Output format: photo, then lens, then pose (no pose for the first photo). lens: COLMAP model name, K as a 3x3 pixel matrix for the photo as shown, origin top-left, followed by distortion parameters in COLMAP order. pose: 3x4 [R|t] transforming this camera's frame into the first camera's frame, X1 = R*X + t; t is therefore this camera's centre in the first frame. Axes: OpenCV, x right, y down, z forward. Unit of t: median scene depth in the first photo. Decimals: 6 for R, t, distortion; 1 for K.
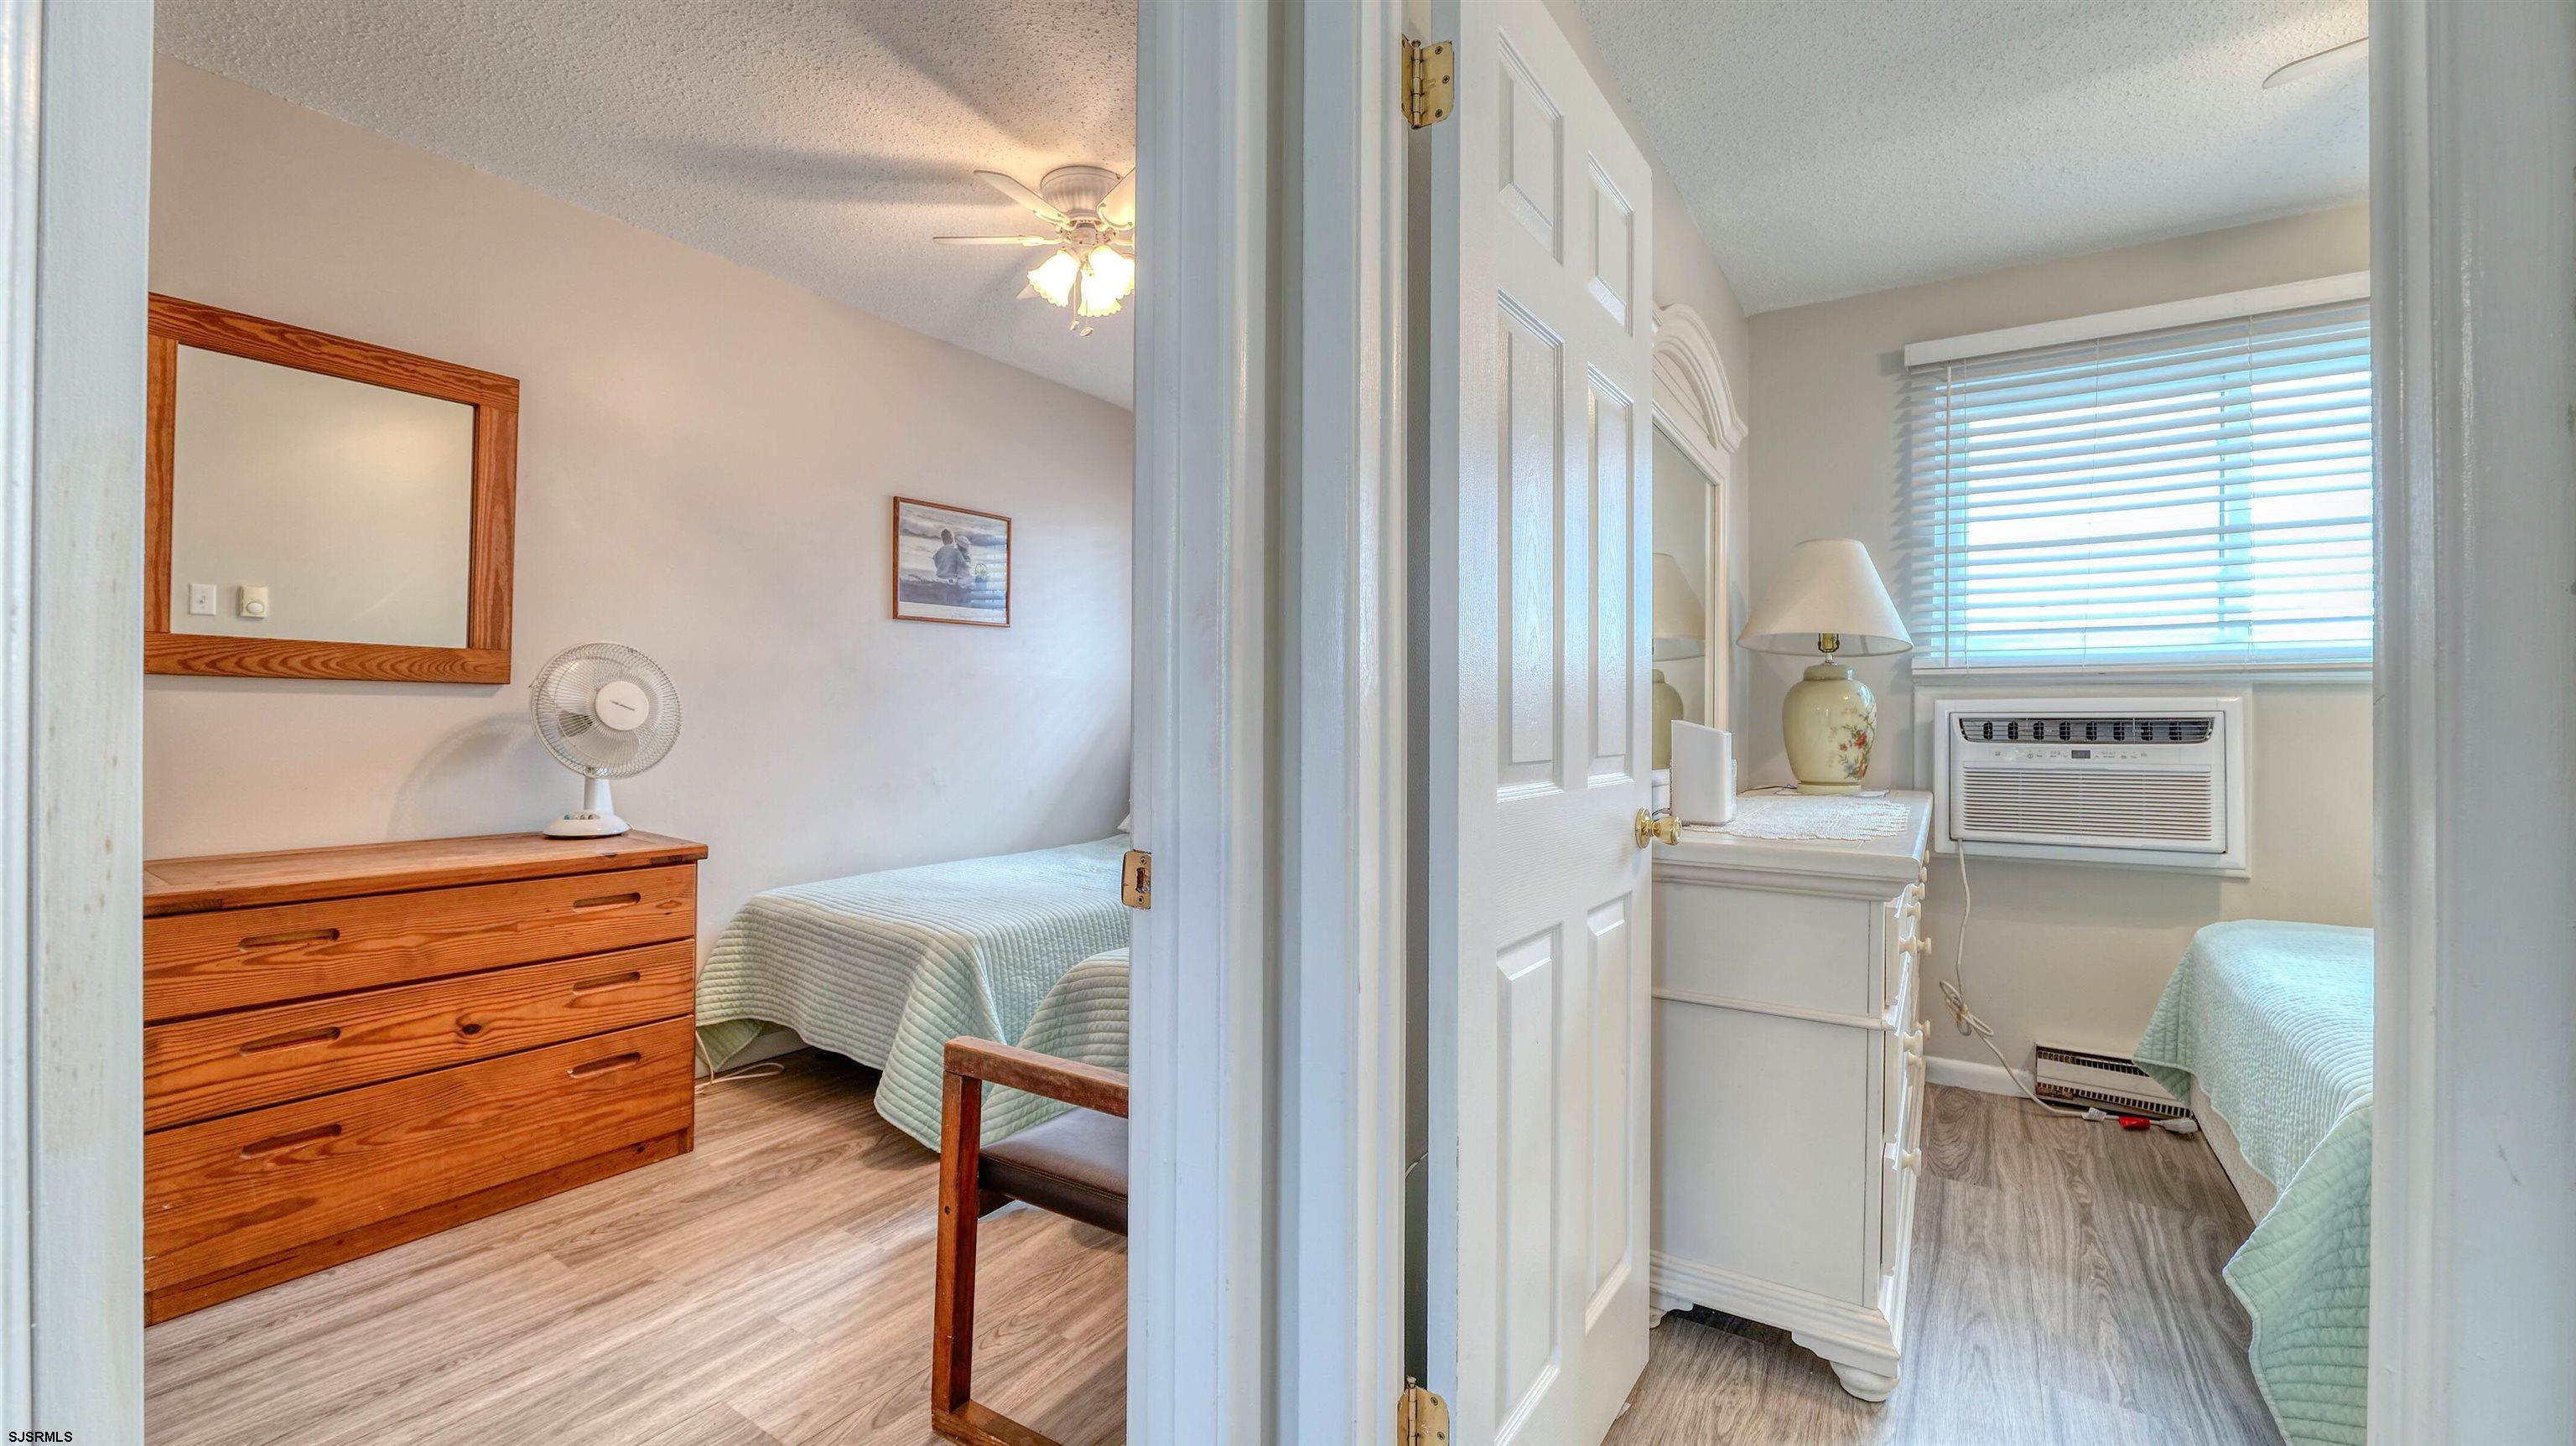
lens RADIAL K [[1060.4, 0, 1257.2], [0, 1060.4, 733.1], [0, 0, 1]] dist [-0.013443, 0.001287]
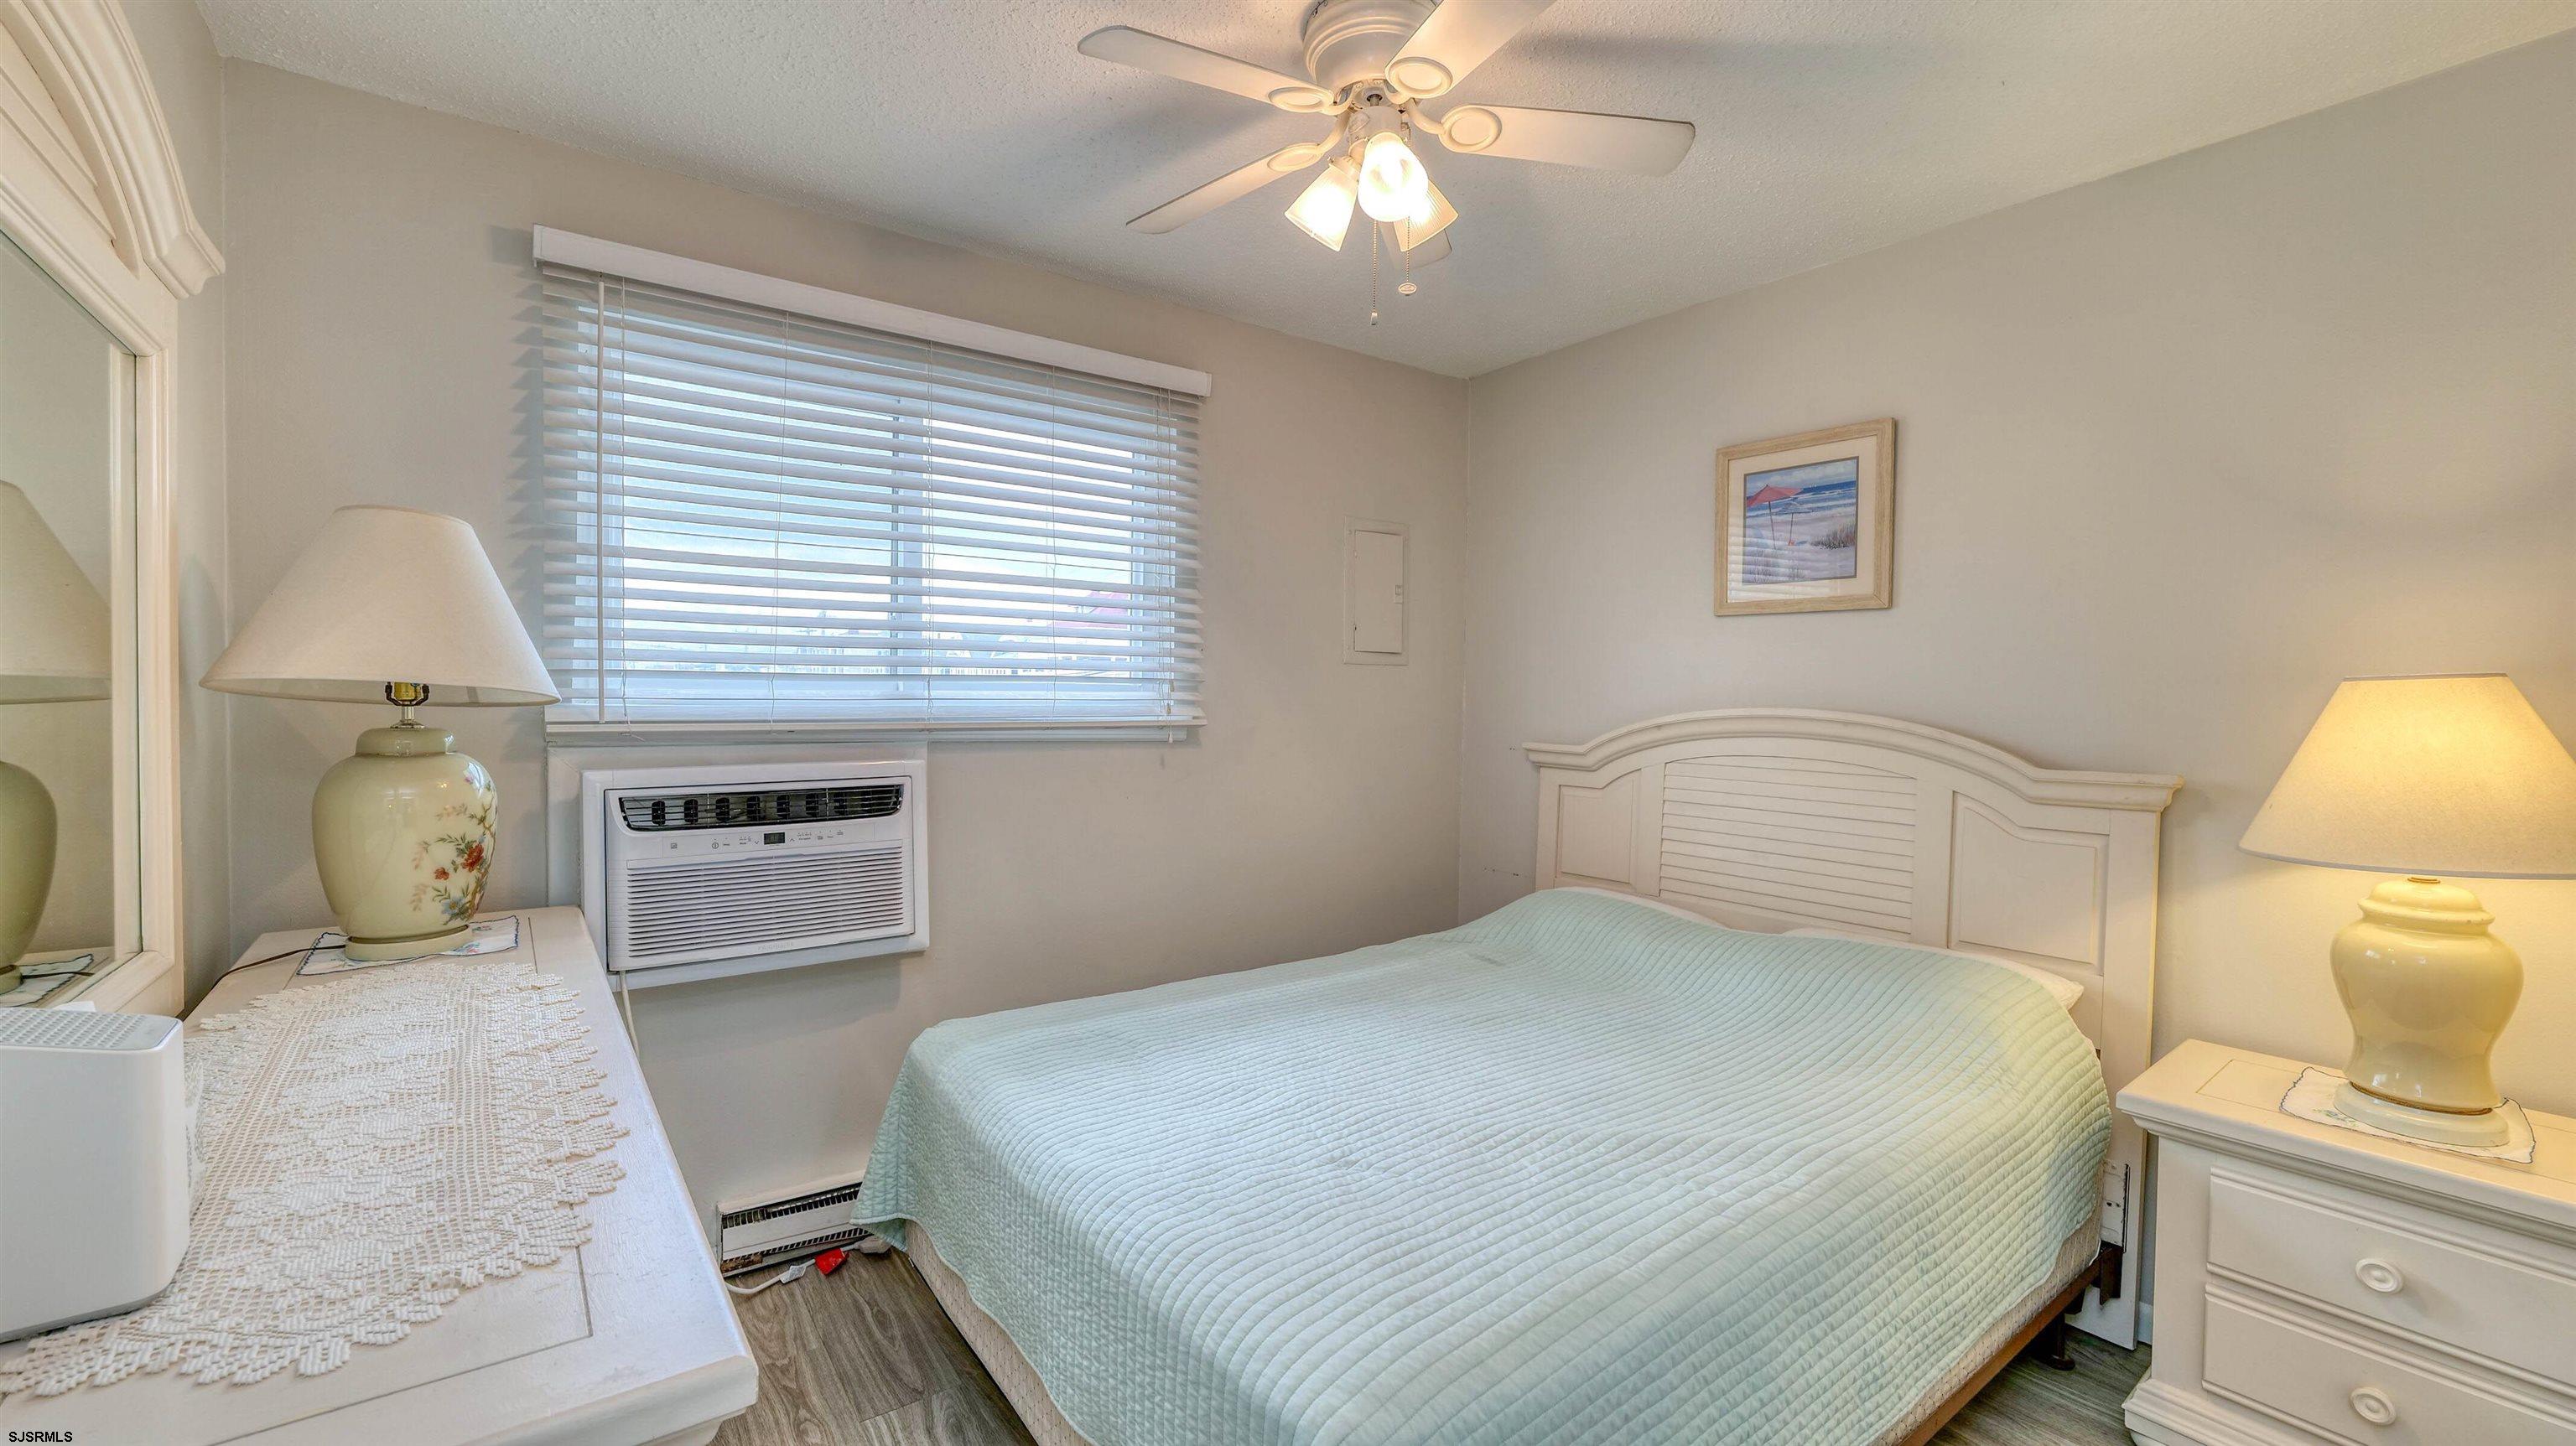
lens RADIAL K [[1060.4, 0, 1317.2], [0, 1060.4, 721.3], [0, 0, 1]] dist [-0.013443, 0.001287]
pose [[0.311911, -0.022513, 0.949845, 0.153546], [-0.013672, 0.999509, 0.028180, -0.092876], [-0.950013, -0.021776, 0.311450, 0.356002]]
